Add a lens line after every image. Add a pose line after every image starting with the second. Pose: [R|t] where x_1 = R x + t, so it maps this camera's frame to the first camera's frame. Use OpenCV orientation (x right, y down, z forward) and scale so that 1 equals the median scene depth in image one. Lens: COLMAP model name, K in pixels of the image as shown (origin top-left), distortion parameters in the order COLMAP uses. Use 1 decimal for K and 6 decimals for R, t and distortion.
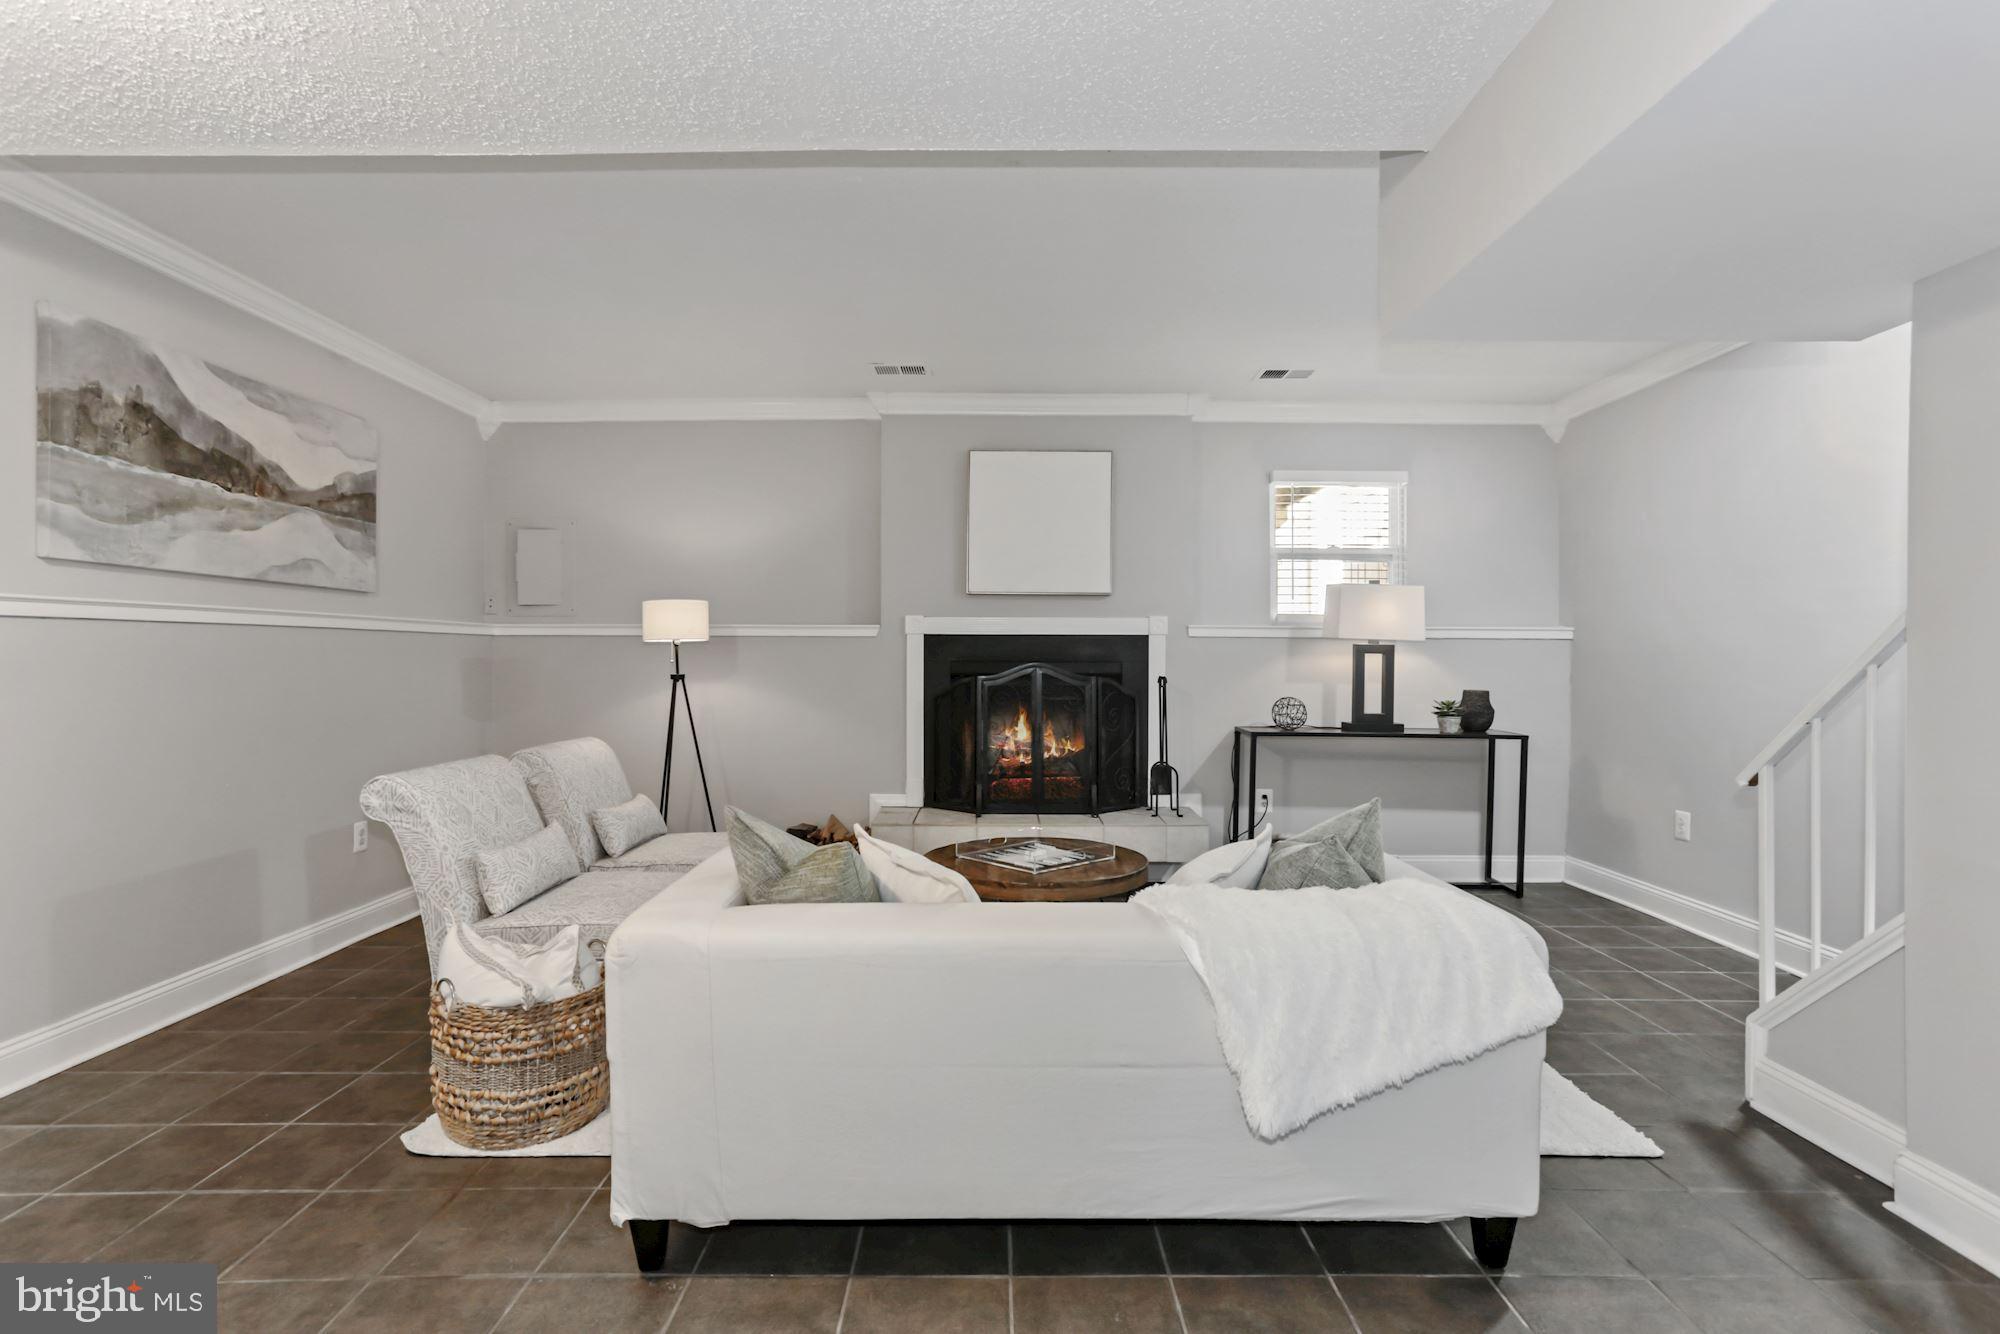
lens RADIAL K [[989.3, 0, 982.2], [0, 989.3, 668.1], [0, 0, 1]] dist [-0.048052, 0.041001]
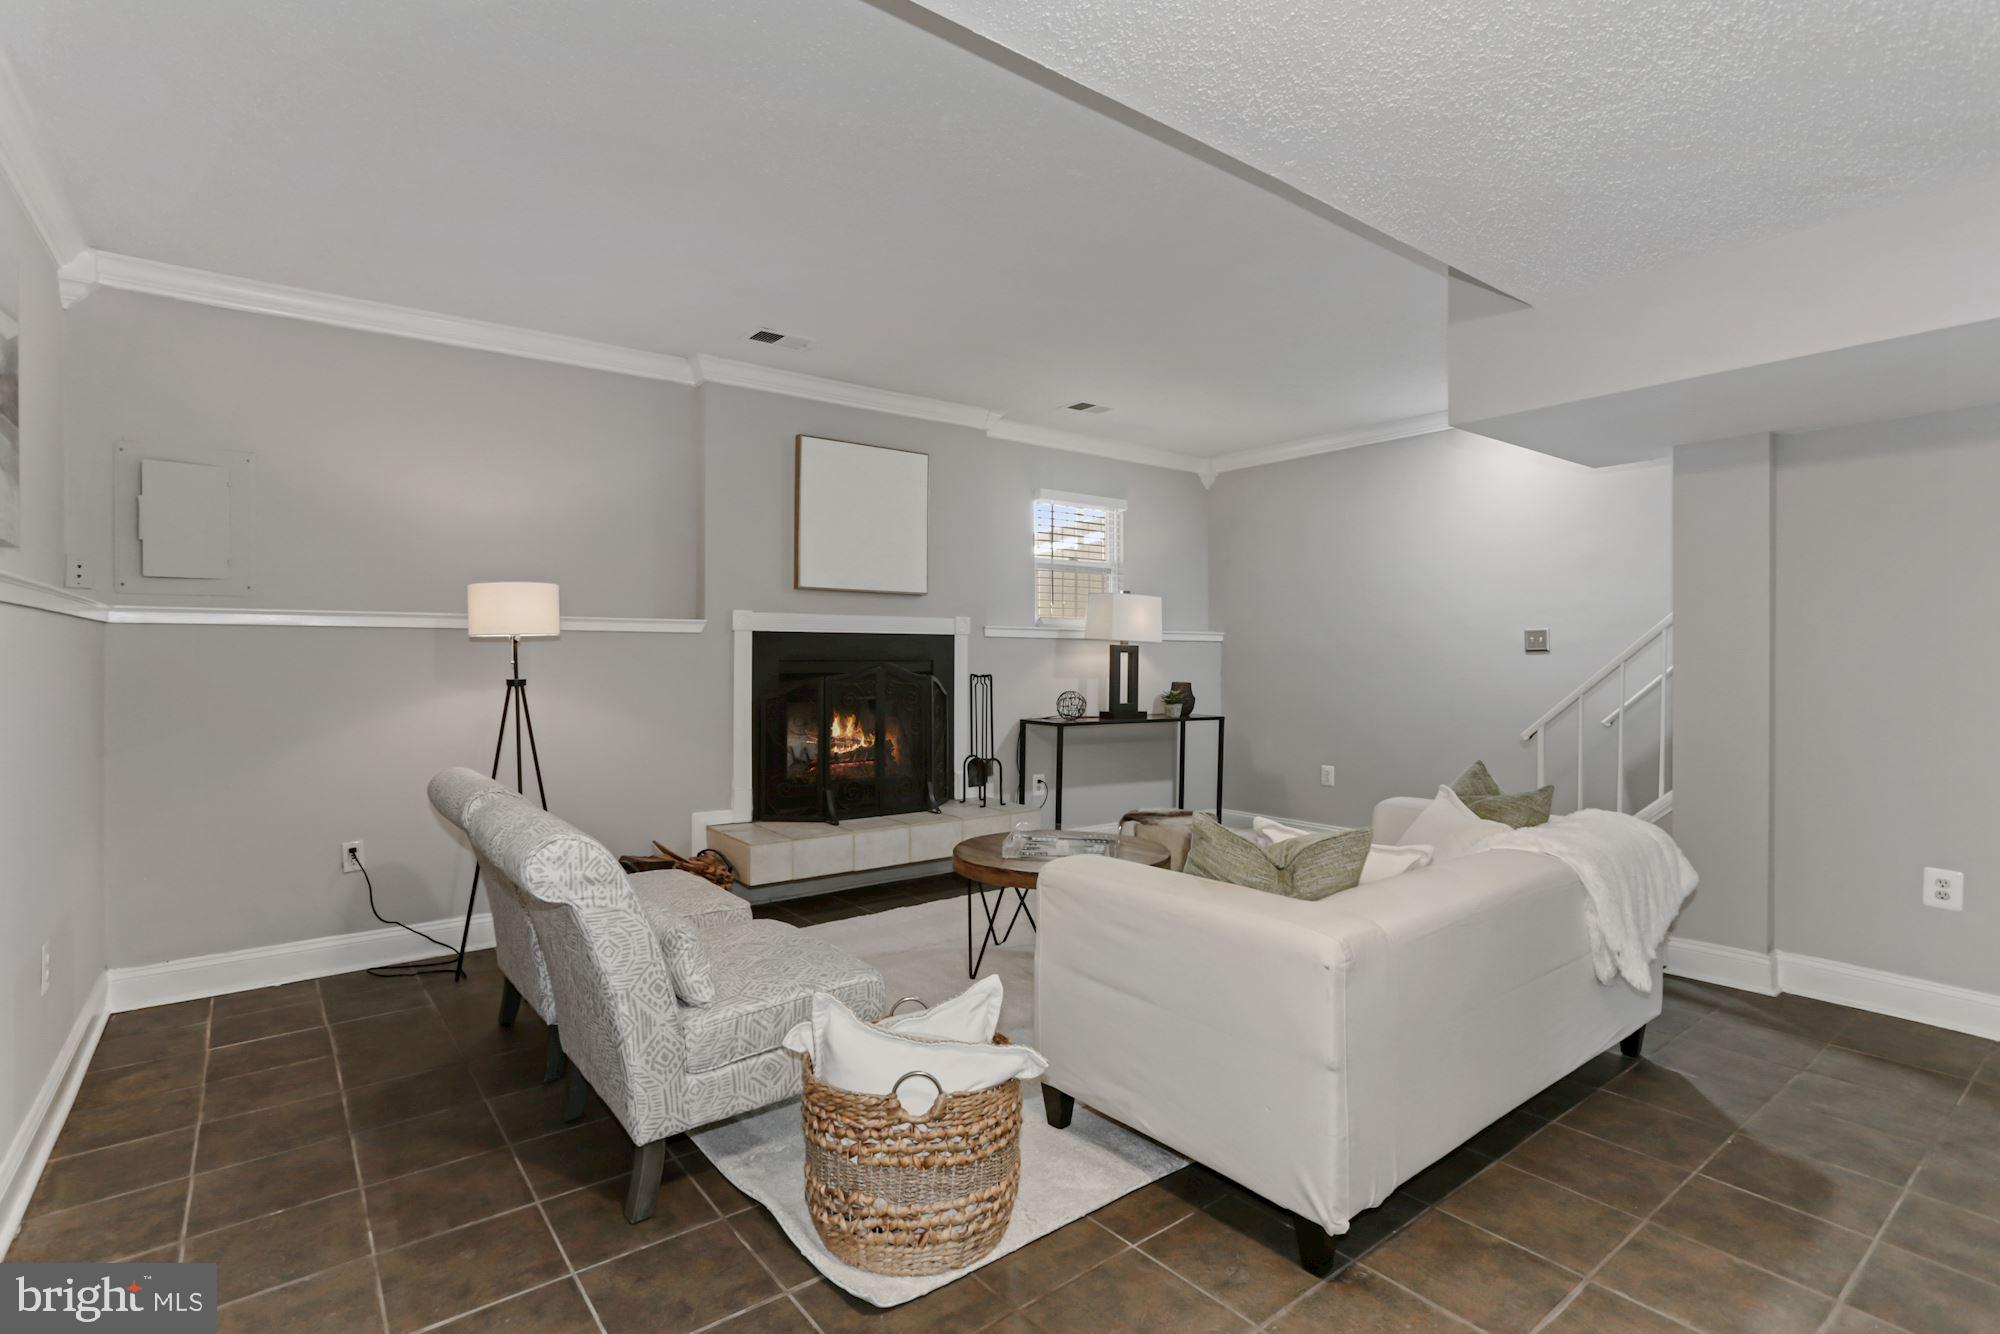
lens RADIAL K [[989.3, 0, 982.2], [0, 989.3, 668.1], [0, 0, 1]] dist [-0.048052, 0.041001]
pose [[0.795778, -0.008164, 0.605534, -0.480236], [0.007424, 0.999965, 0.003726, -0.001940], [-0.605544, 0.001530, 0.795811, 0.161693]]
